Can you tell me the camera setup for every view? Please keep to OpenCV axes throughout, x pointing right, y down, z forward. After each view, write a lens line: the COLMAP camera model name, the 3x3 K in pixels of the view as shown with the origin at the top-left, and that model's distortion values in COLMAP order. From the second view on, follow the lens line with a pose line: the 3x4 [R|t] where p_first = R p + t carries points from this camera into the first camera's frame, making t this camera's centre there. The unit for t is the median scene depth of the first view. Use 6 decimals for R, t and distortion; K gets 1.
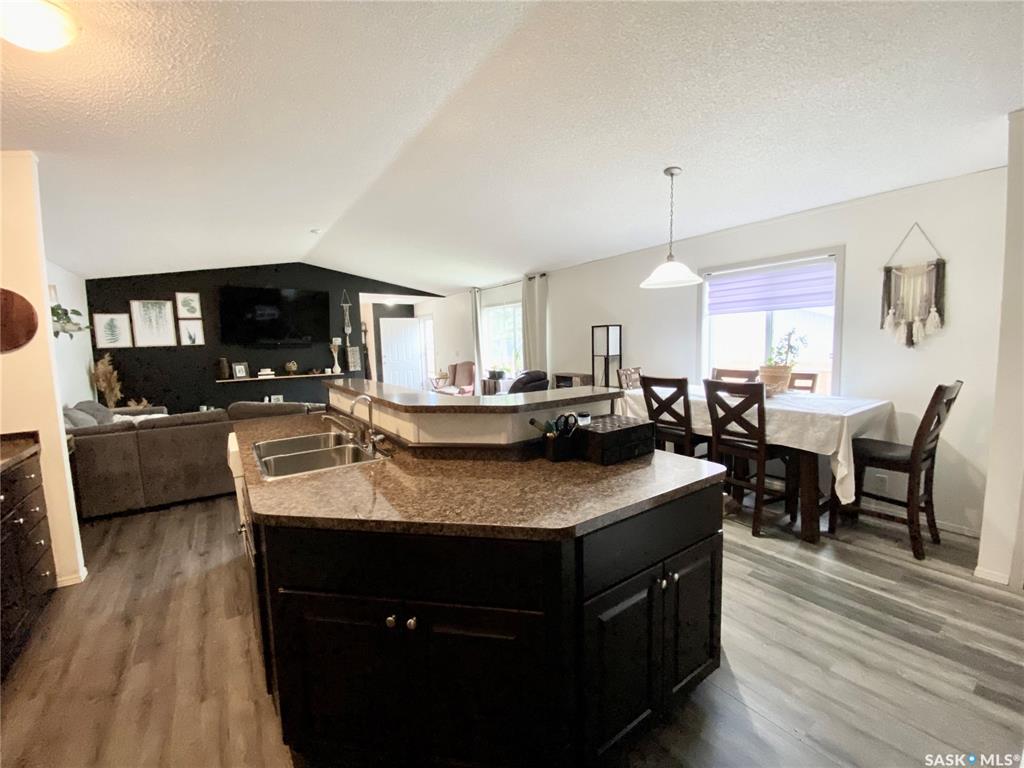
lens RADIAL K [[412.8, 0, 513.9], [0, 412.8, 379.5], [0, 0, 1]] dist [0.026203, -0.024381]
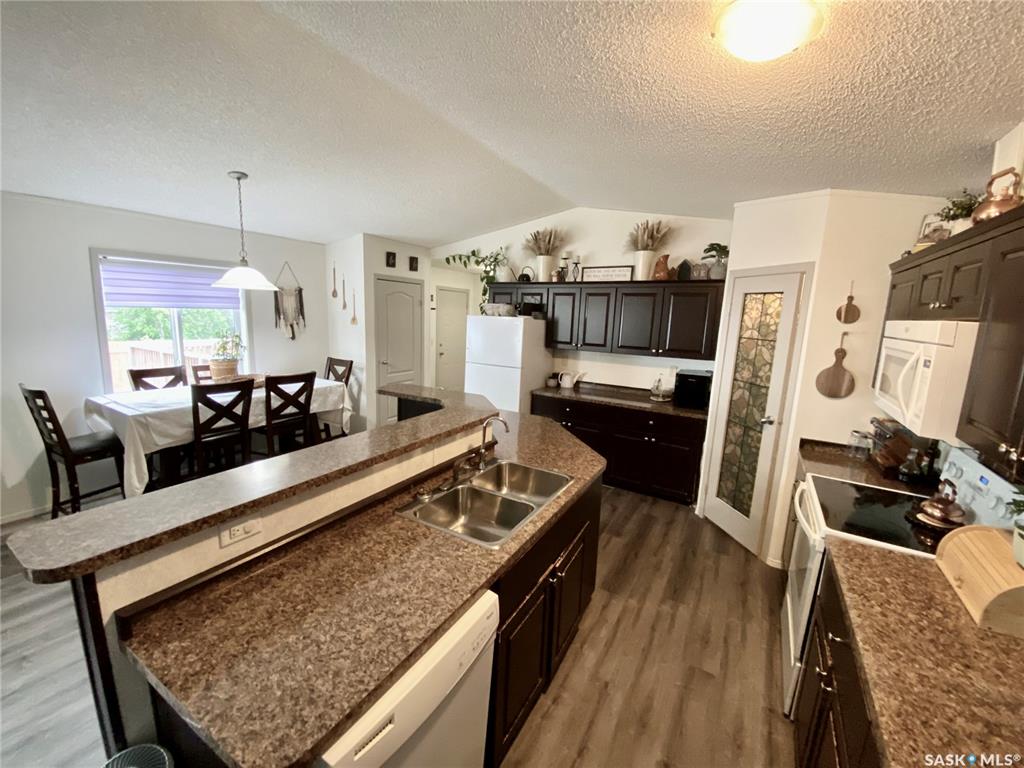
lens RADIAL K [[412.8, 0, 513.9], [0, 412.8, 379.5], [0, 0, 1]] dist [0.026203, -0.024381]
pose [[-0.422194, -0.136807, 0.896123, -0.411568], [0.050465, 0.983466, 0.173918, -0.076285], [-0.905100, 0.118650, -0.408309, 0.420013]]
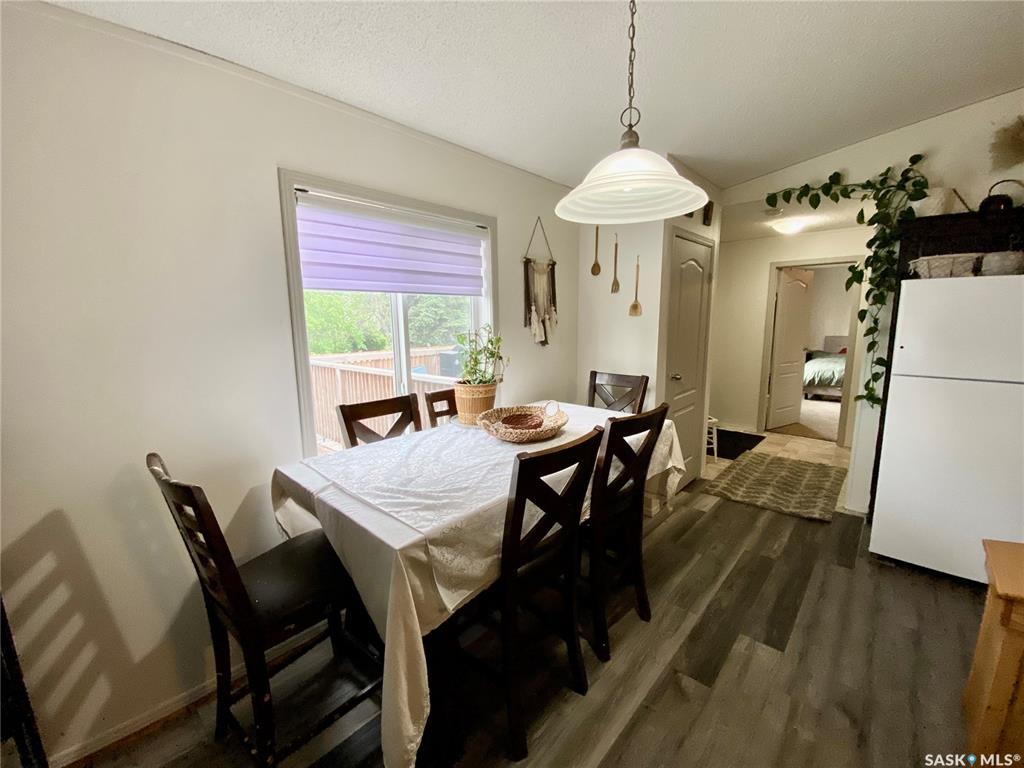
lens RADIAL K [[412.8, 0, 513.9], [0, 412.8, 379.5], [0, 0, 1]] dist [0.026203, -0.024381]
pose [[-0.211430, -0.115418, 0.970554, -0.001332], [0.105059, 0.984566, 0.139971, -0.066317], [-0.971730, 0.131560, -0.196041, 0.596473]]
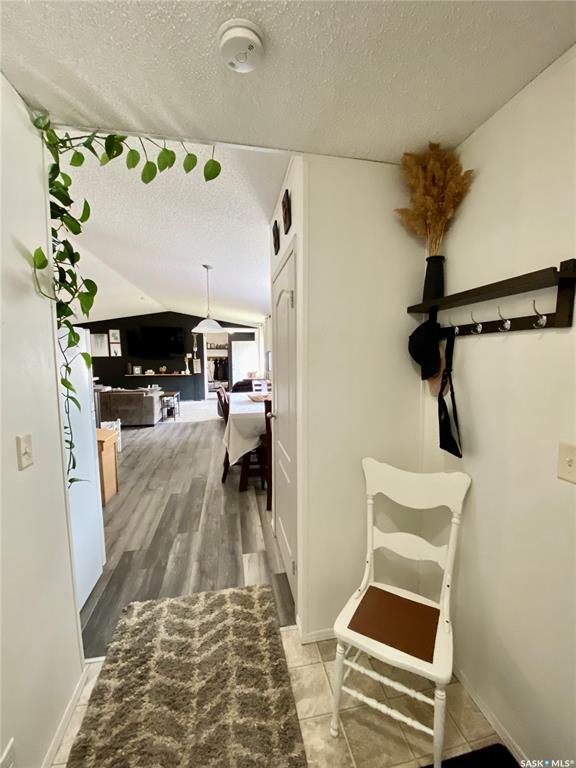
lens RADIAL K [[306.7, 0, 295.1], [0, 306.7, 385.3], [0, 0, 1]] dist [0.025518, -0.022769]
pose [[0.921950, 0.060051, -0.382625, 0.599775], [-0.055537, 0.998195, 0.022842, -0.028449], [0.383306, 0.000190, 0.923621, -0.018982]]
